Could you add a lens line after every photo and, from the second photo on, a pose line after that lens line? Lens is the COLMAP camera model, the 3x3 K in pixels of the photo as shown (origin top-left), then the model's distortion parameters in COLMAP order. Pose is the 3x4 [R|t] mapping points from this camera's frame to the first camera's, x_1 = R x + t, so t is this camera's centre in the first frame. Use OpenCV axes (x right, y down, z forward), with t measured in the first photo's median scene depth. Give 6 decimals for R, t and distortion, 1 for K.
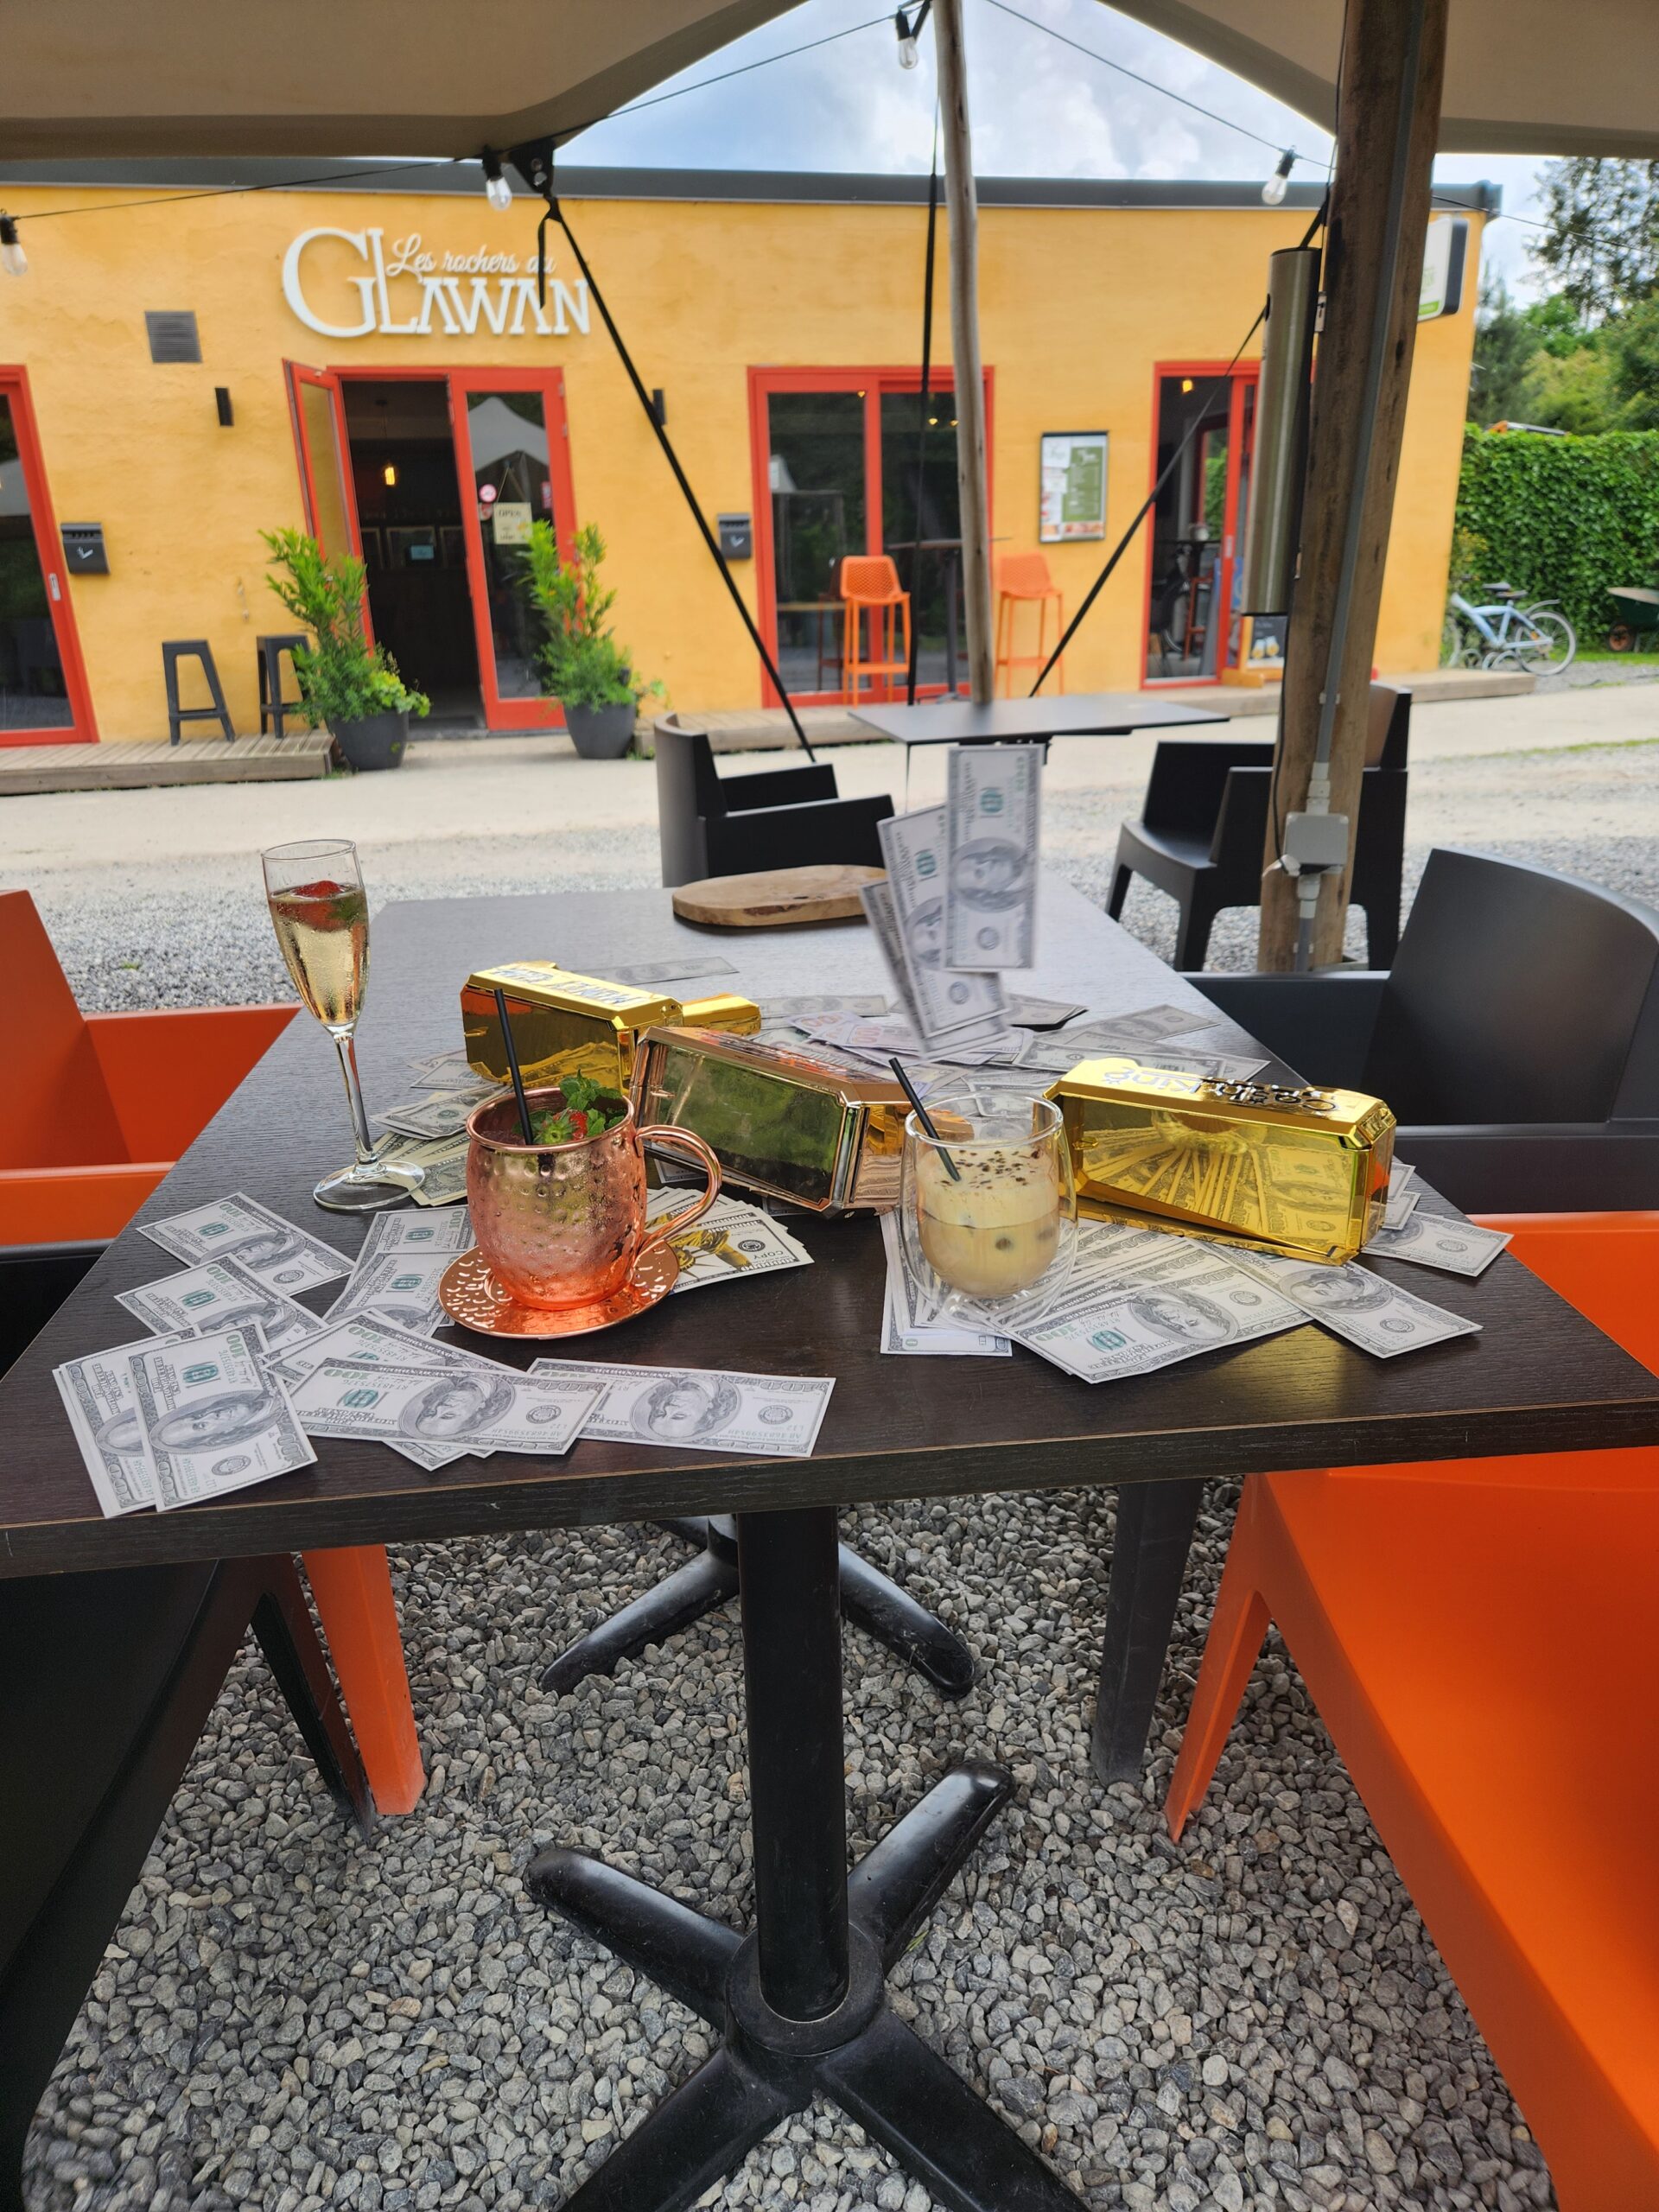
lens RADIAL K [[1485.2, 0, 829.4], [0, 1485.2, 1103.7], [0, 0, 1]] dist [0.051986, -0.042214]
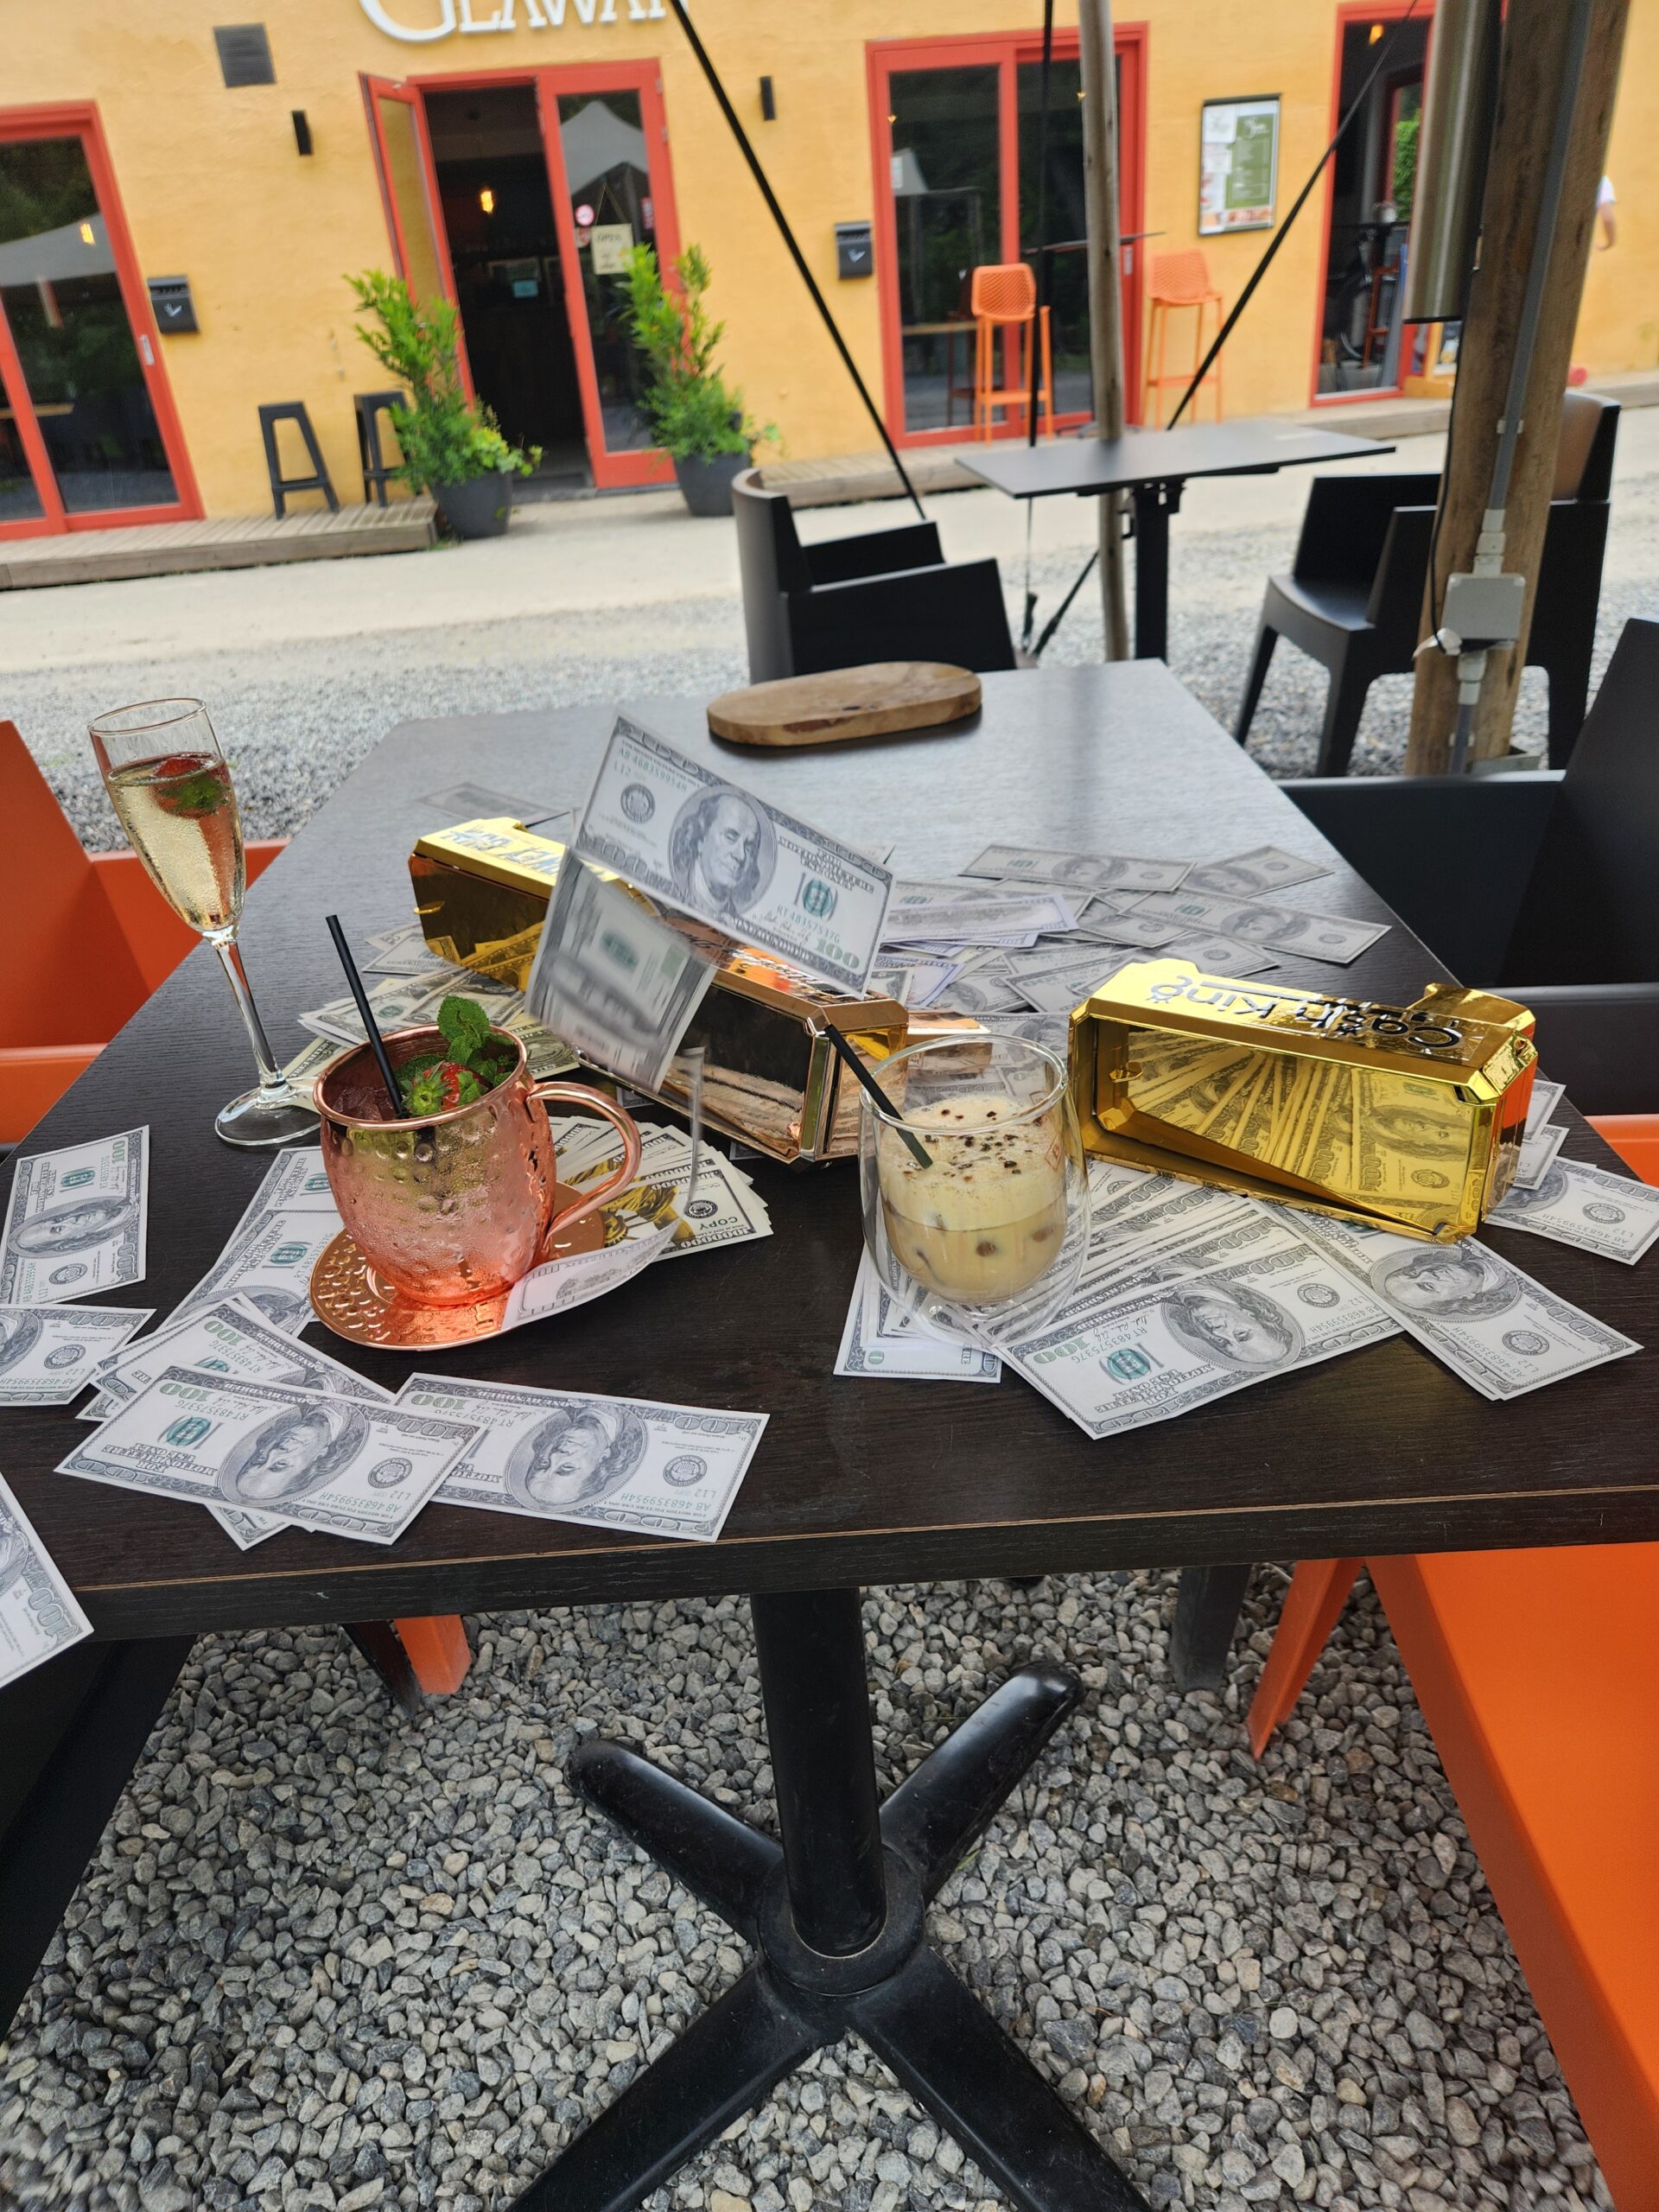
lens RADIAL K [[1485.2, 0, 823.4], [0, 1485.2, 1113.5], [0, 0, 1]] dist [0.051986, -0.042214]
pose [[0.995084, -0.001318, -0.099030, 0.056328], [0.017087, 0.987202, 0.158557, -0.049692], [0.097553, -0.159470, 0.982371, 0.128922]]
